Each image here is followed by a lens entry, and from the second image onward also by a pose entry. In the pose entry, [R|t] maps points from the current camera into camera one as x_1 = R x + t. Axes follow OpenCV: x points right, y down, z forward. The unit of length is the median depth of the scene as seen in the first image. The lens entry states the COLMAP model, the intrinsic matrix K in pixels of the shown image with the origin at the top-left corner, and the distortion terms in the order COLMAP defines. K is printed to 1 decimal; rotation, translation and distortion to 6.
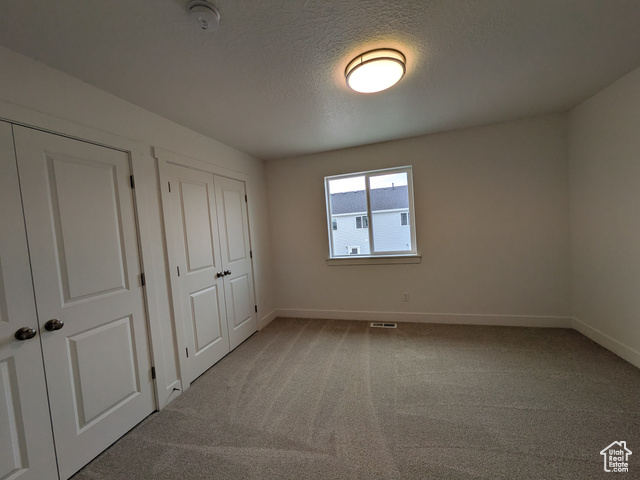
lens RADIAL K [[252.9, 0, 319.6], [0, 252.9, 236.7], [0, 0, 1]] dist [-0.007856, 0.000681]
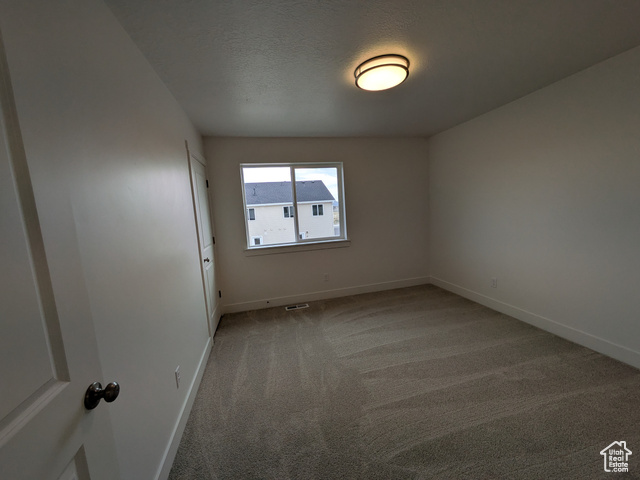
lens RADIAL K [[252.9, 0, 308.8], [0, 252.9, 242.9], [0, 0, 1]] dist [-0.007856, 0.000681]
pose [[0.868269, -0.054367, 0.493105, -0.287973], [0.026080, 0.997605, 0.064068, 0.005506], [-0.495407, -0.042768, 0.867608, 0.043155]]
